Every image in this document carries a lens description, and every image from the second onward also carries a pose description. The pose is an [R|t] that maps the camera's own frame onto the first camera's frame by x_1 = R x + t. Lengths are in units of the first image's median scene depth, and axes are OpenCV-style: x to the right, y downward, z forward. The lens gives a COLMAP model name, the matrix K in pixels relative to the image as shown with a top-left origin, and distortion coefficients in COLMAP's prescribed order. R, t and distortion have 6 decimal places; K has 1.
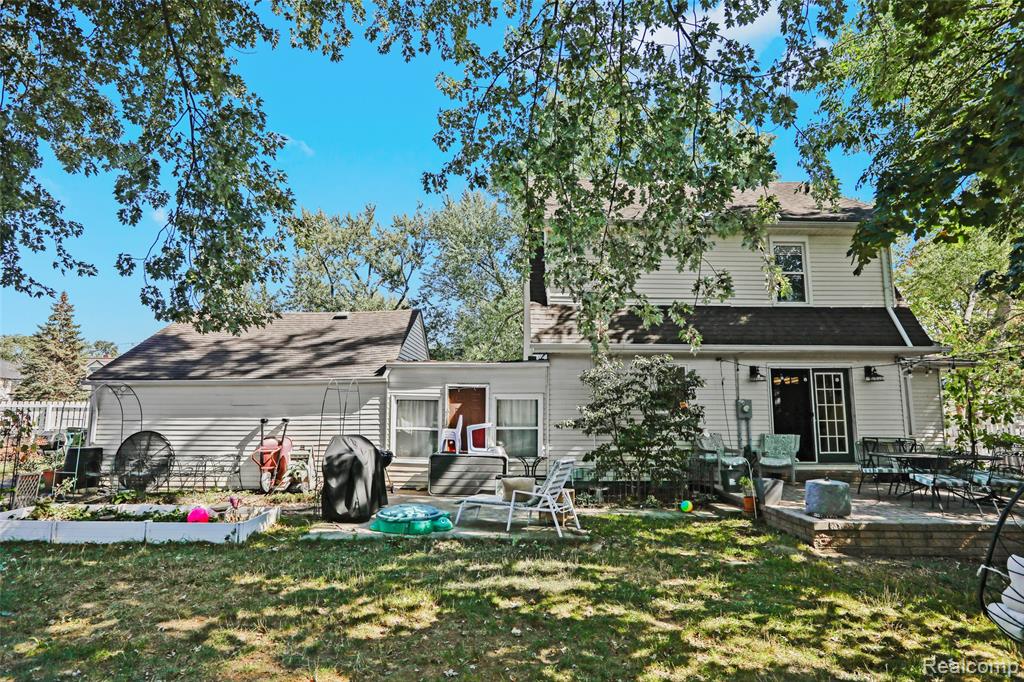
lens RADIAL K [[554.4, 0, 507.5], [0, 554.4, 338.7], [0, 0, 1]] dist [-0.015032, 0.000340]
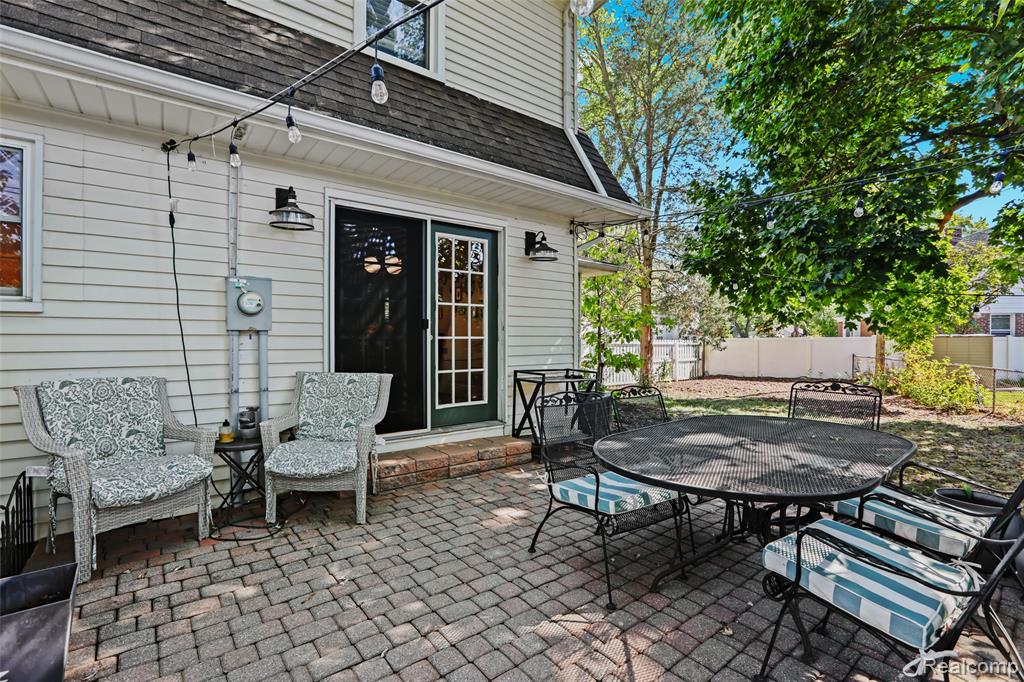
lens RADIAL K [[469.8, 0, 516.0], [0, 469.8, 341.6], [0, 0, 1]] dist [-0.063100, -0.000054]
pose [[0.782035, -0.006348, 0.623202, 0.377017], [-0.081448, 0.990331, 0.112294, 0.104098], [-0.617889, -0.138577, 0.773957, 0.665526]]
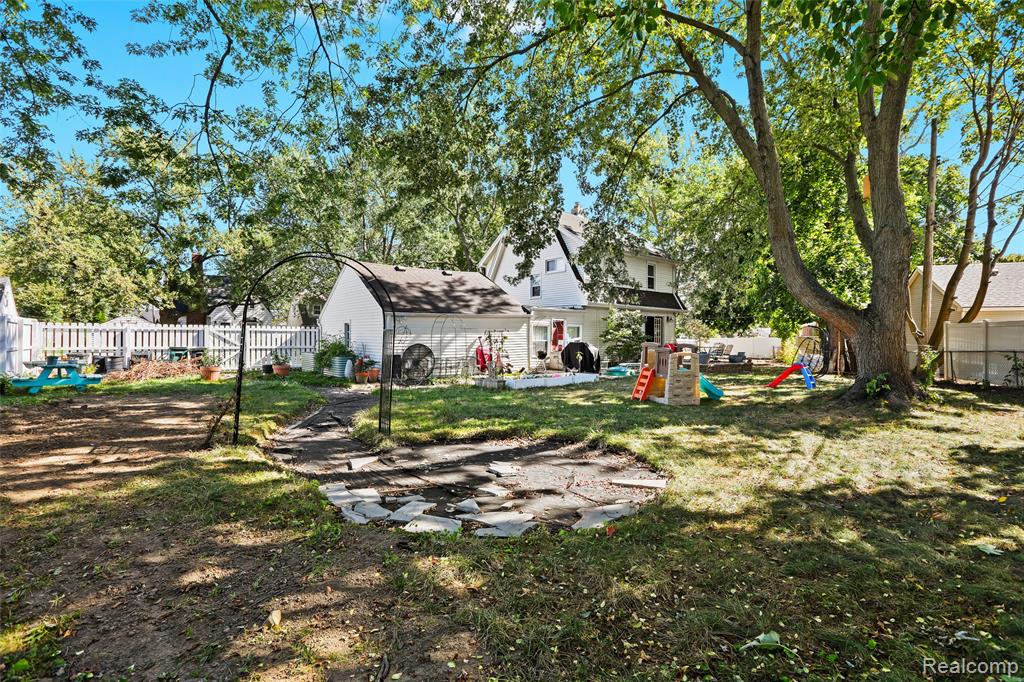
lens RADIAL K [[469.8, 0, 512.0], [0, 469.8, 340.8], [0, 0, 1]] dist [-0.063100, -0.000054]
pose [[0.780428, -0.005213, 0.625224, -1.284432], [-0.079833, 0.990950, 0.107914, -0.013854], [-0.620128, -0.134133, 0.772948, -0.249685]]
